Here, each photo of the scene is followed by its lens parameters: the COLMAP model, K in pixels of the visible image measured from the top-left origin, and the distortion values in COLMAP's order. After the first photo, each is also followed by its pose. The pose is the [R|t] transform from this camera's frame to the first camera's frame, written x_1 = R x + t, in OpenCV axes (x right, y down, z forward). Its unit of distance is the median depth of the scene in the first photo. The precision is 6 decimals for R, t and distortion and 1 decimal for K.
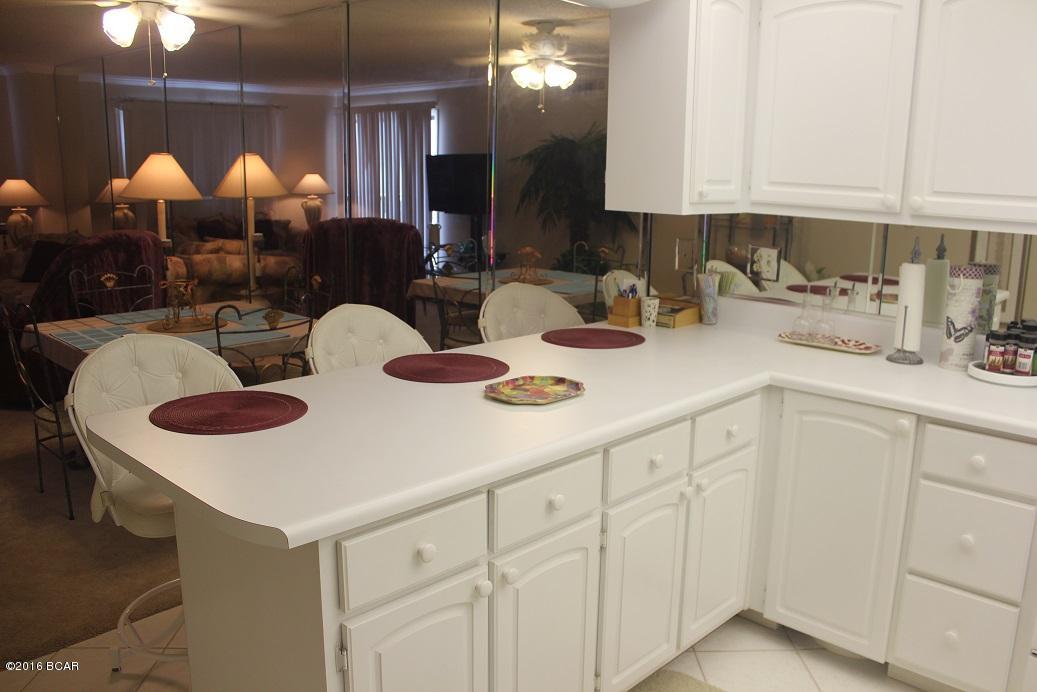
lens RADIAL K [[860.7, 0, 538.5], [0, 860.7, 351.2], [0, 0, 1]] dist [-0.157030, 0.135238]
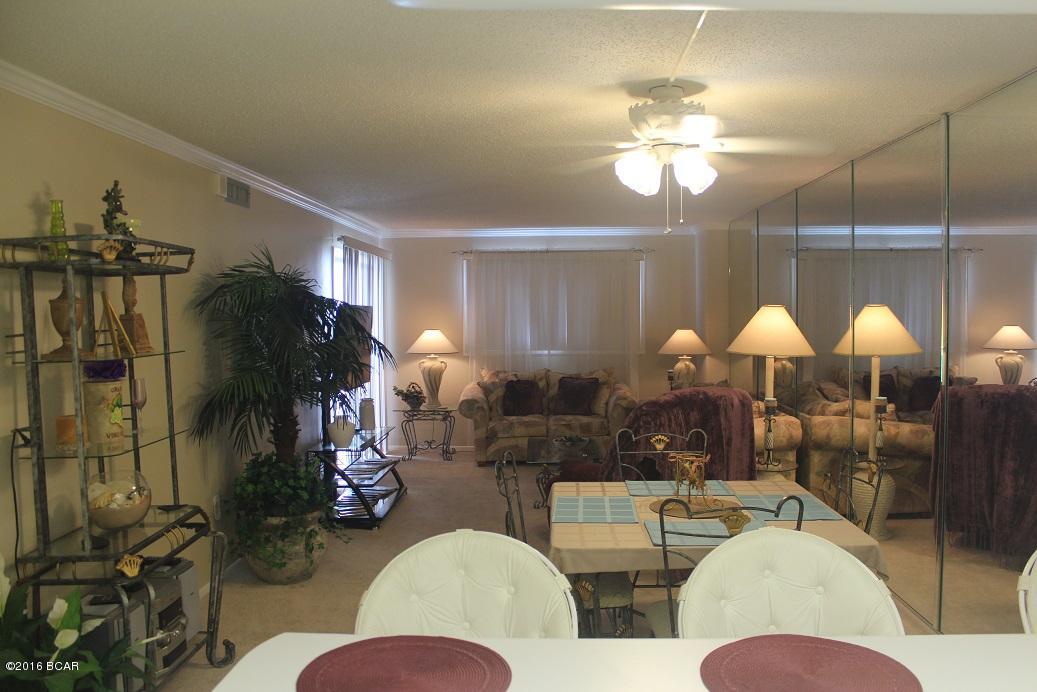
lens RADIAL K [[860.7, 0, 538.5], [0, 860.7, 351.2], [0, 0, 1]] dist [-0.157030, 0.135238]
pose [[0.659470, 0.013843, -0.751604, 0.076936], [-0.142578, 0.983985, -0.106978, -0.044763], [0.738086, 0.177711, 0.650882, 0.184141]]
